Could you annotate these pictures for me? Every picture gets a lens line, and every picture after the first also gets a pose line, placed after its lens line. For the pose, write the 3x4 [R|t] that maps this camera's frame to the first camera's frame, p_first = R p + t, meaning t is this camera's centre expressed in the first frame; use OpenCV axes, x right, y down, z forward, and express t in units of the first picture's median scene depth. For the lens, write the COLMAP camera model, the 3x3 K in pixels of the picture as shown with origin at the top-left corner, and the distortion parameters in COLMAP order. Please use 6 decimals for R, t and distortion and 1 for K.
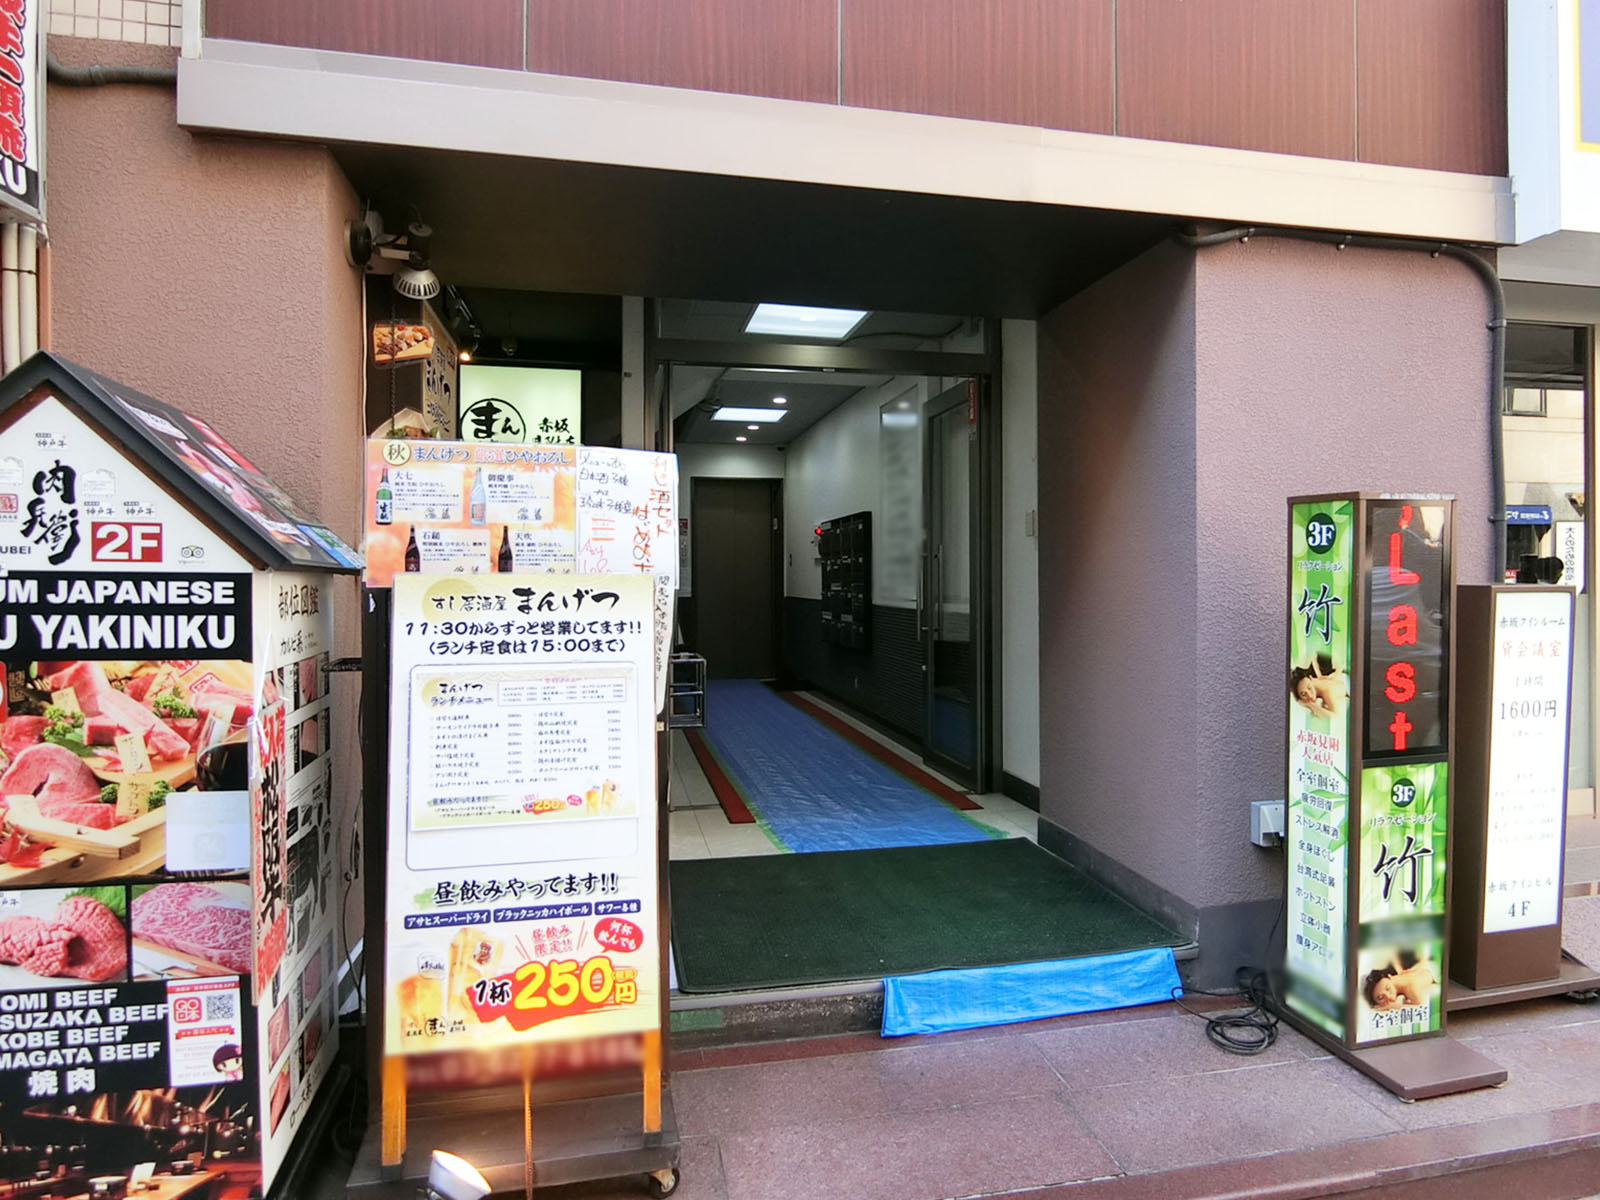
lens RADIAL K [[901.9, 0, 796.1], [0, 901.9, 598.8], [0, 0, 1]] dist [-0.014189, -0.001623]
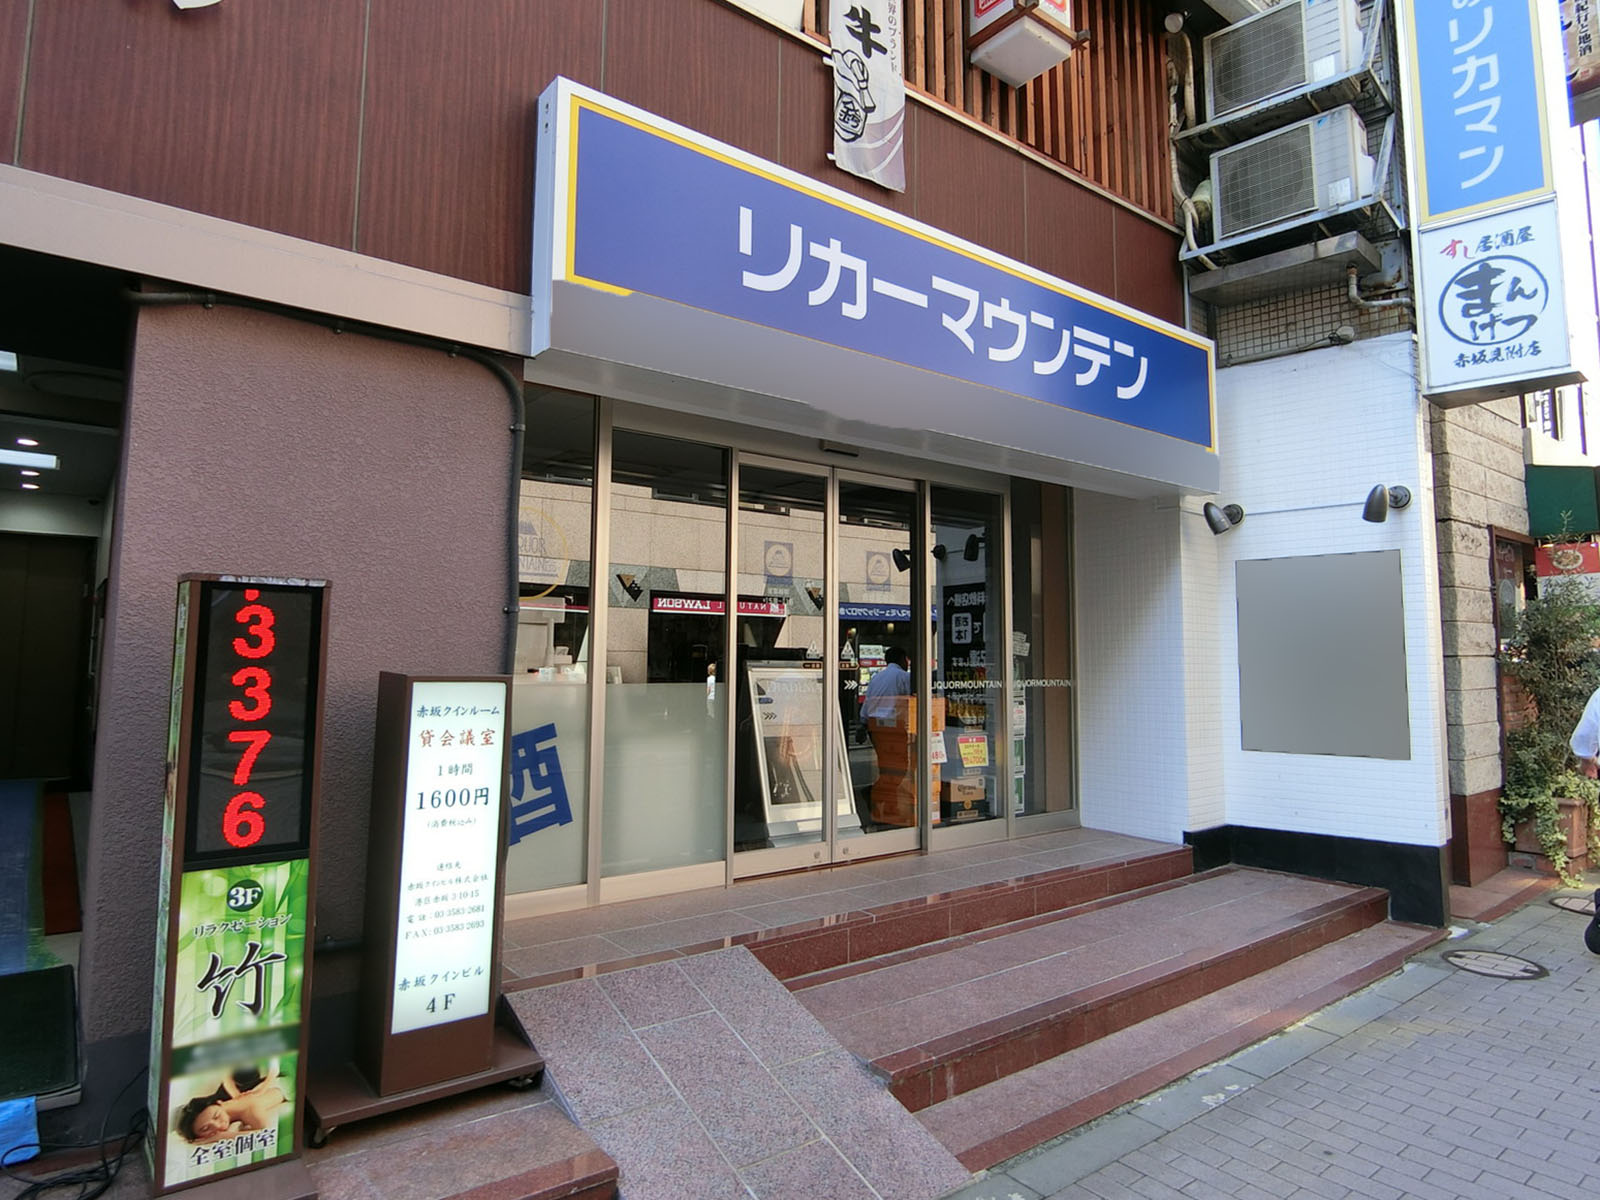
lens RADIAL K [[901.9, 0, 791.8], [0, 901.9, 600.6], [0, 0, 1]] dist [-0.014189, -0.001623]
pose [[0.908786, 0.048181, 0.414471, 0.787395], [-0.010660, 0.995668, -0.092370, -0.009346], [-0.417125, 0.079526, 0.905363, -0.106641]]
